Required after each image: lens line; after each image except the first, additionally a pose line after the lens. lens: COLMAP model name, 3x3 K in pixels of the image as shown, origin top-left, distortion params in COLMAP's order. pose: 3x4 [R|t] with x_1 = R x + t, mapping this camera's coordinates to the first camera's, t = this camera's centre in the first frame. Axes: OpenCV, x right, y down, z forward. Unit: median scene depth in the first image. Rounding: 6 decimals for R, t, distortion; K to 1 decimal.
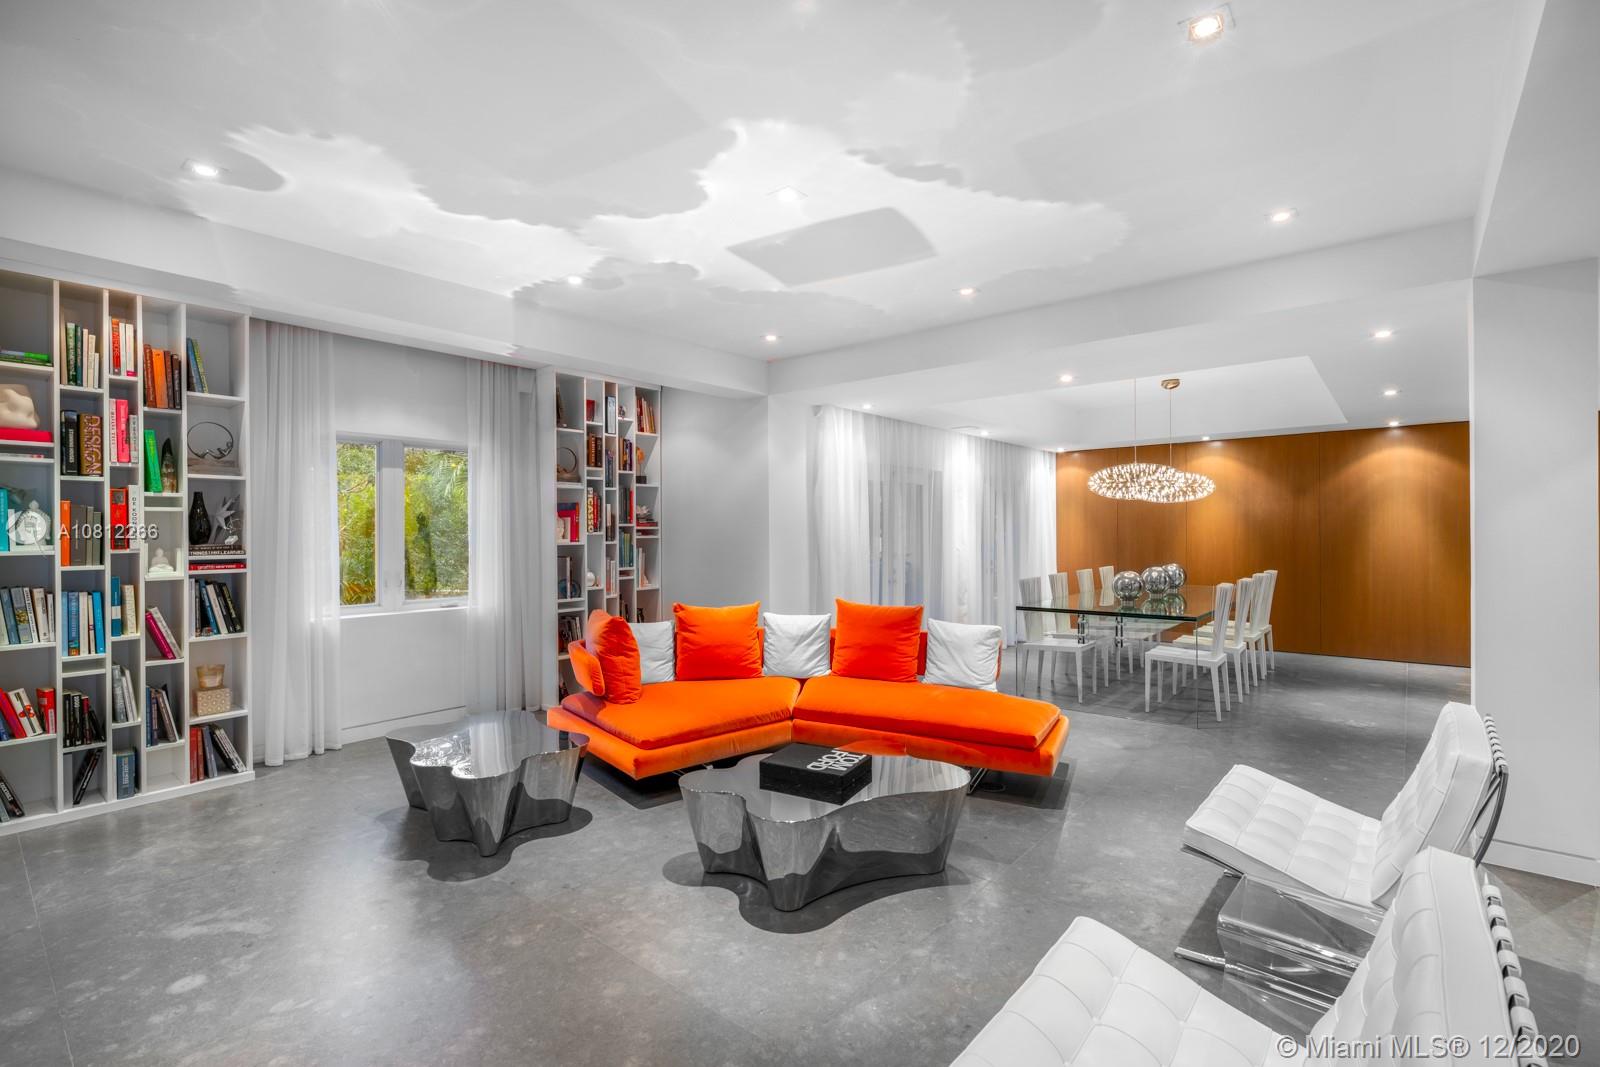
lens RADIAL K [[722.8, 0, 800.0], [0, 722.8, 533.5], [0, 0, 1]] dist [0.001052, 0.000080]
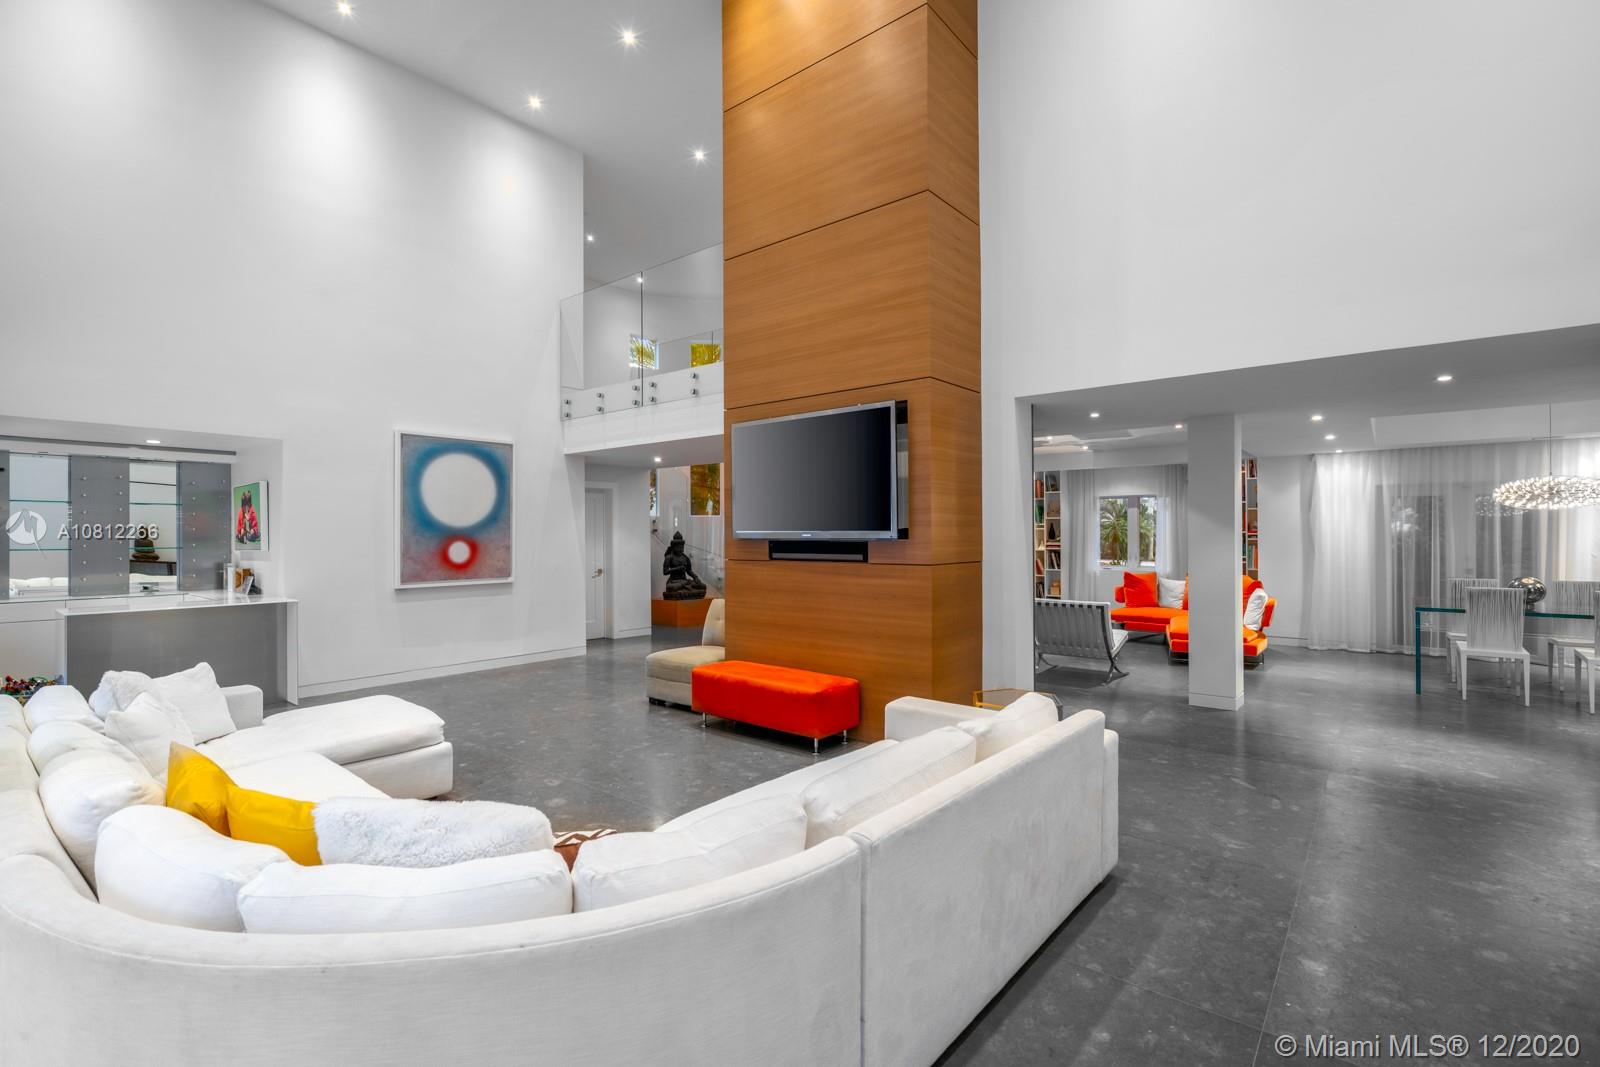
lens RADIAL K [[722.8, 0, 800.0], [0, 722.8, 533.5], [0, 0, 1]] dist [0.001052, 0.000080]
pose [[-0.017626, 0.010415, -0.999790, 2.315088], [0.004507, 0.999936, 0.010337, -0.049247], [0.999834, -0.004323, -0.017672, -0.030294]]
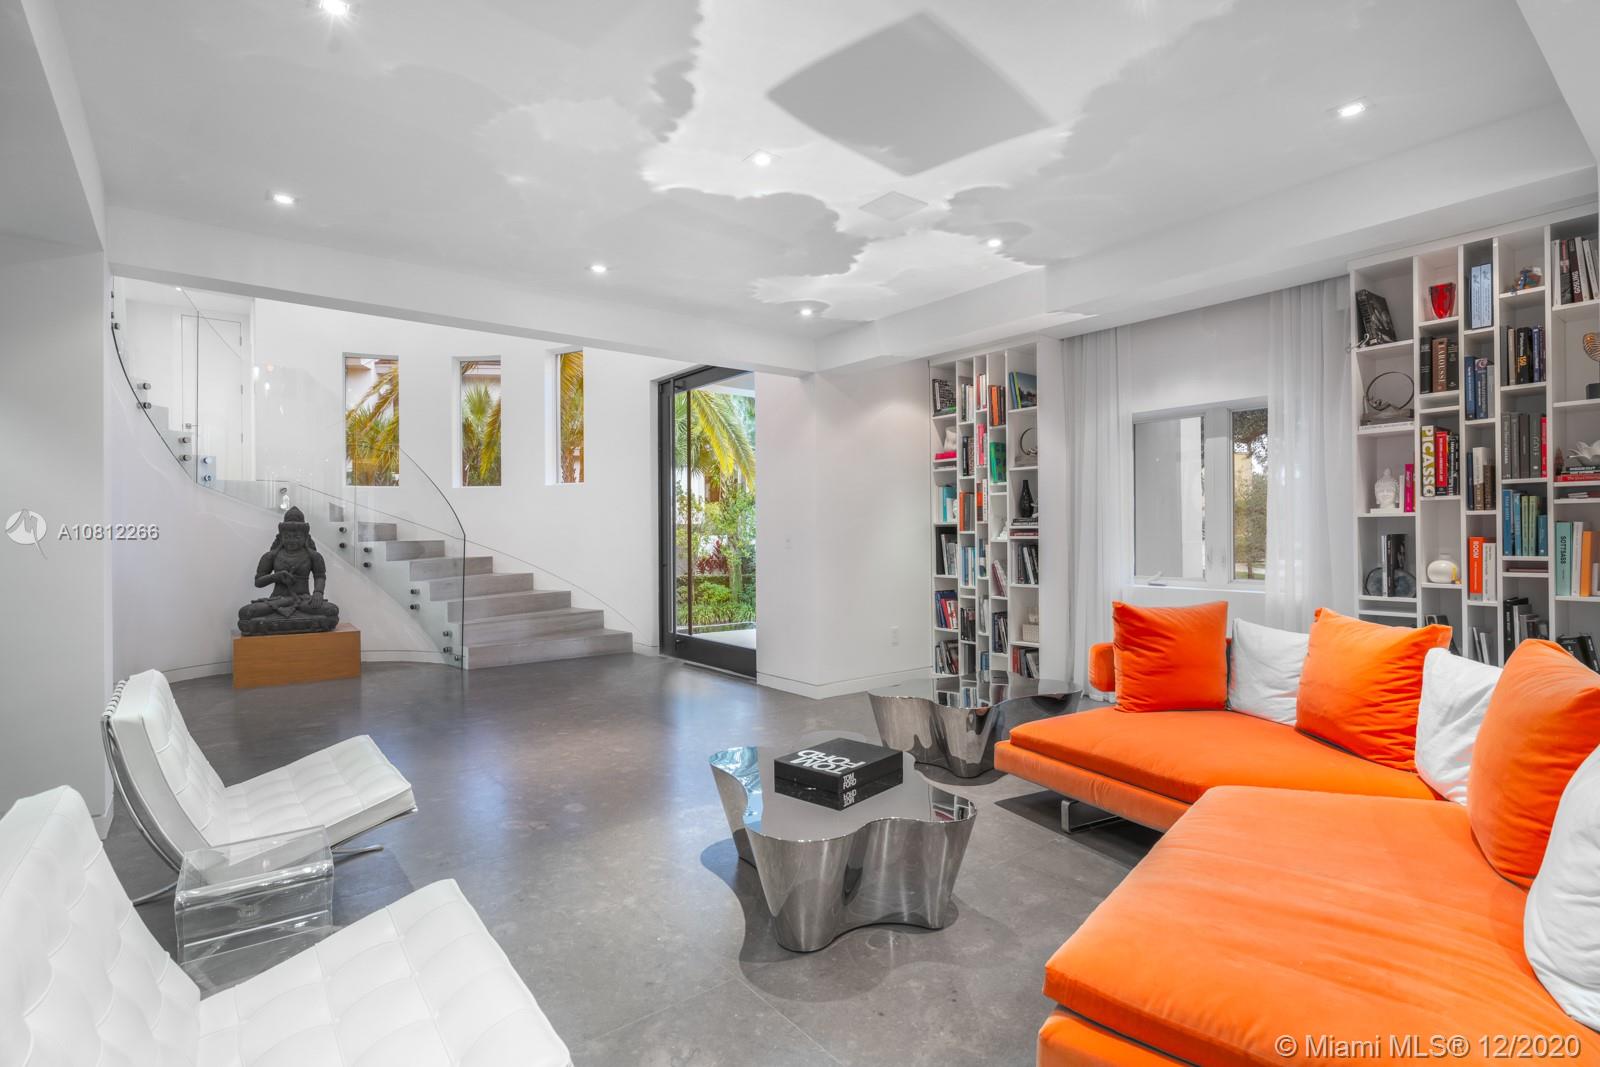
lens RADIAL K [[779.2, 0, 800.0], [0, 779.2, 533.5], [0, 0, 1]] dist [0.003188, 0.000925]
pose [[-0.204776, 0.008314, -0.978774, 0.724476], [0.007955, 0.999945, 0.006830, 0.031876], [0.978777, -0.006387, -0.204830, 0.887448]]
